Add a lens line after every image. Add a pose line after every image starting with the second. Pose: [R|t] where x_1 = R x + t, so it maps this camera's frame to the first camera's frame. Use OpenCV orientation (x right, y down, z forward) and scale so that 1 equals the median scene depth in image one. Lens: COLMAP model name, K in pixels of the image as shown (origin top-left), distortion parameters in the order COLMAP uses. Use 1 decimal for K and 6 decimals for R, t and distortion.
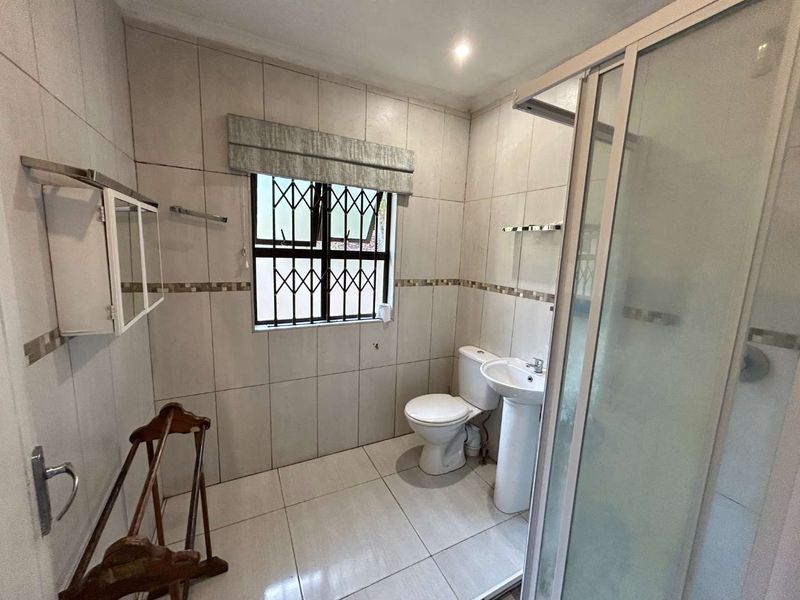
lens RADIAL K [[323.7, 0, 400.0], [0, 323.7, 297.5], [0, 0, 1]] dist [-0.003972, 0.002247]
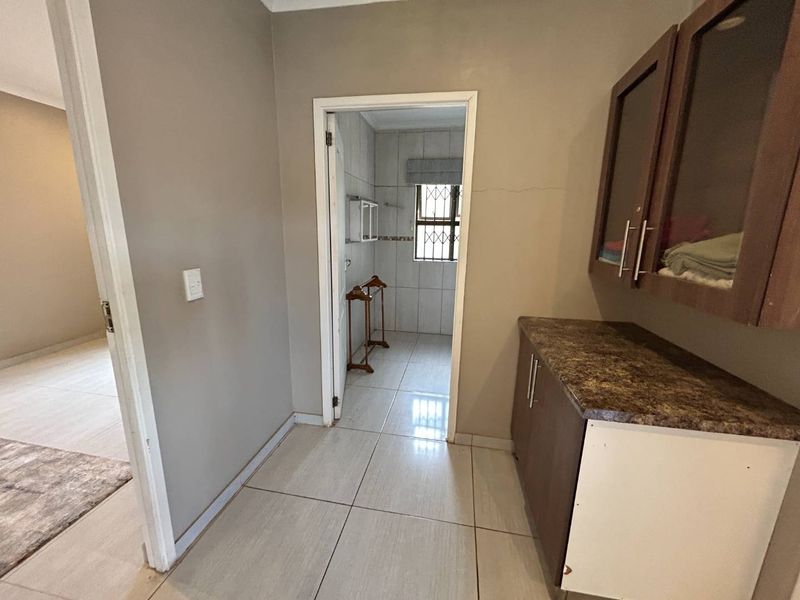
lens RADIAL K [[323.7, 0, 399.4], [0, 323.7, 298.4], [0, 0, 1]] dist [-0.003972, 0.002247]
pose [[0.795196, 0.108797, -0.596512, 0.742800], [-0.082374, 0.994034, 0.071488, 0.200959], [0.600731, -0.007710, 0.799414, -0.718728]]
